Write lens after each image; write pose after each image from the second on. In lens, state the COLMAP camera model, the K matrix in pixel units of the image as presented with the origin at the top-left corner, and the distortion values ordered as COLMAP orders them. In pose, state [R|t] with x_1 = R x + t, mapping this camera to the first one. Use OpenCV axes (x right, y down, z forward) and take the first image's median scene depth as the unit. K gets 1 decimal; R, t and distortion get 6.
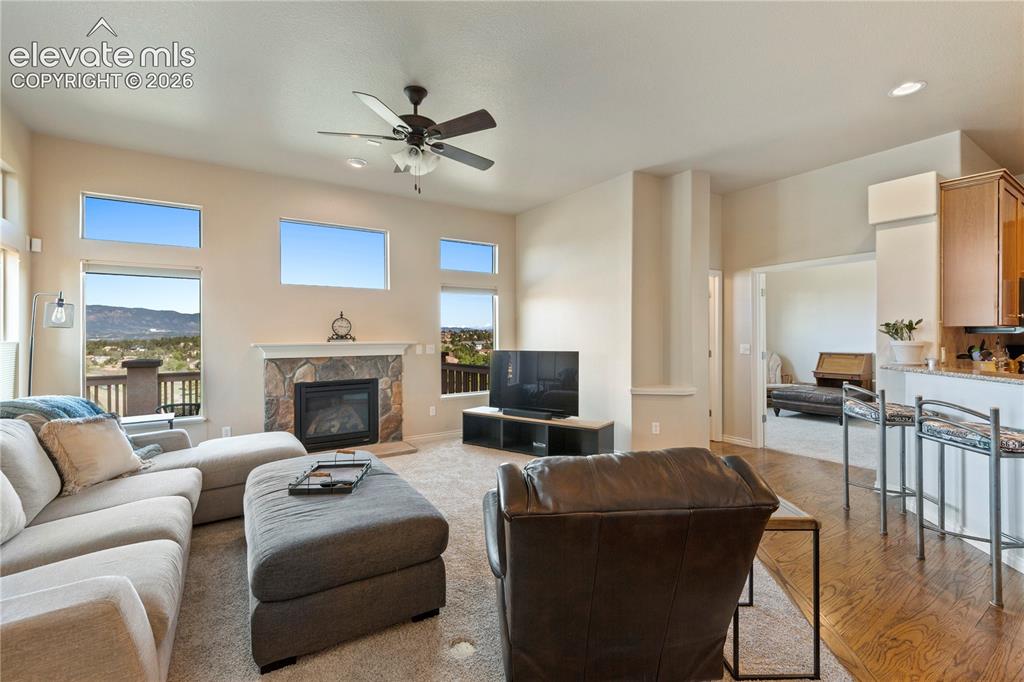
lens RADIAL K [[448.5, 0, 514.8], [0, 448.5, 336.3], [0, 0, 1]] dist [-0.000664, 0.000396]
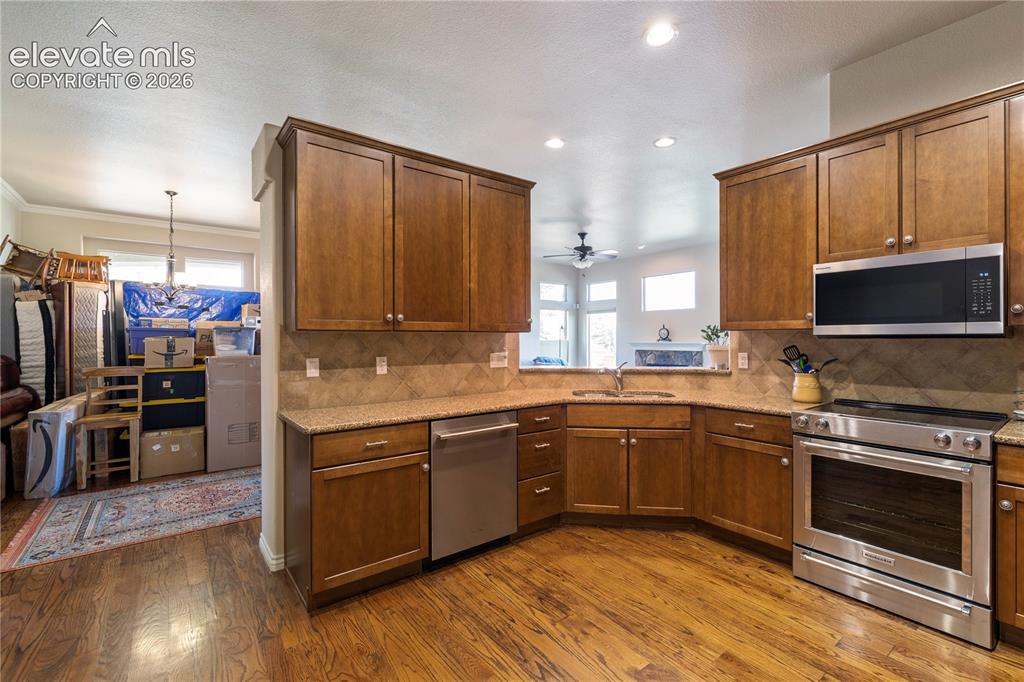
lens RADIAL K [[448.5, 0, 514.4], [0, 448.5, 339.7], [0, 0, 1]] dist [-0.000664, 0.000396]
pose [[0.062151, 0.007809, -0.998036, 1.320158], [0.000993, 0.999968, 0.007886, -0.010417], [0.998066, -0.001482, 0.062141, 0.312512]]
